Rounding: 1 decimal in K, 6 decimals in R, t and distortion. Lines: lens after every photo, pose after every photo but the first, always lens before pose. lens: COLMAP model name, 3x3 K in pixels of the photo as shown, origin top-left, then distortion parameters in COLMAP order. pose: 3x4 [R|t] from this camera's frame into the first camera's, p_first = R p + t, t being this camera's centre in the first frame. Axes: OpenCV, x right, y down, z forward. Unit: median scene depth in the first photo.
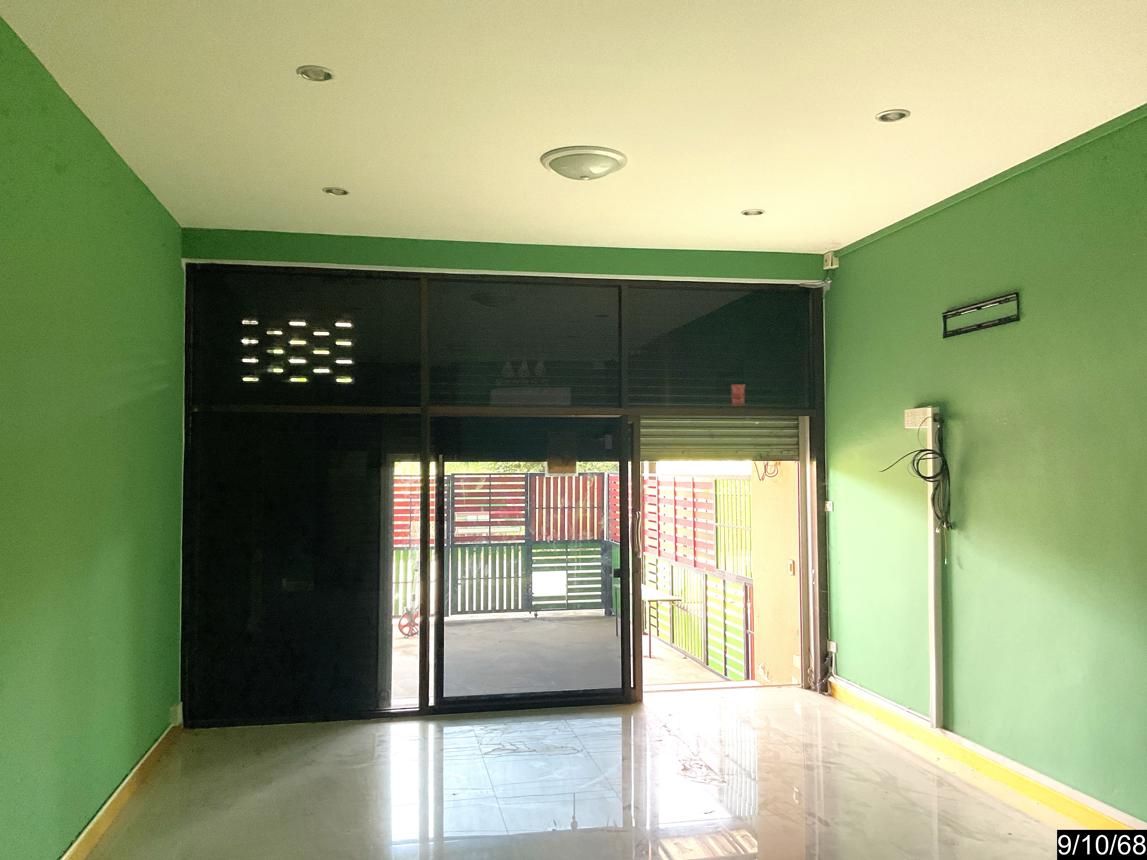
lens RADIAL K [[968.8, 0, 573.5], [0, 968.8, 430.0], [0, 0, 1]] dist [0.133069, -0.266738]
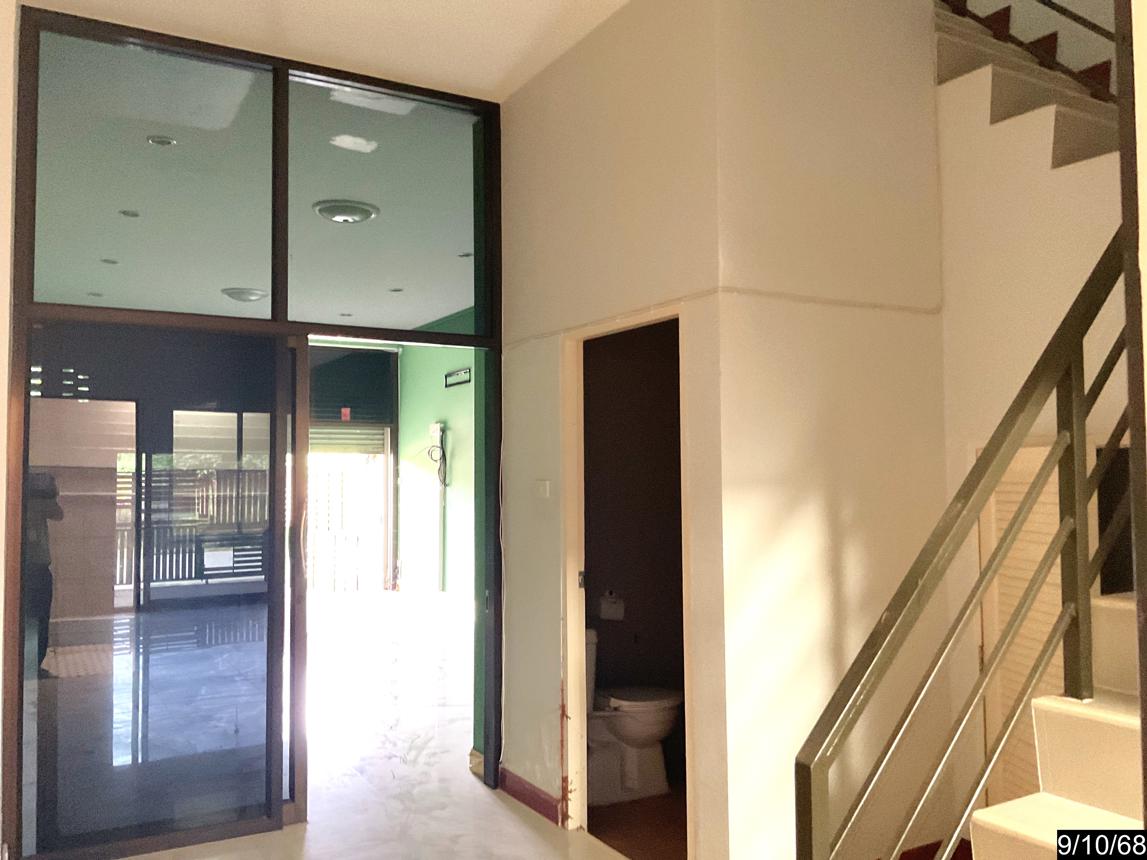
lens RADIAL K [[968.8, 0, 573.5], [0, 968.8, 430.0], [0, 0, 1]] dist [0.133069, -0.266738]
pose [[0.947990, 0.015836, 0.317906, 0.008032], [-0.011027, 0.999796, -0.016919, 0.014967], [-0.318109, 0.012534, 0.947971, -0.710354]]
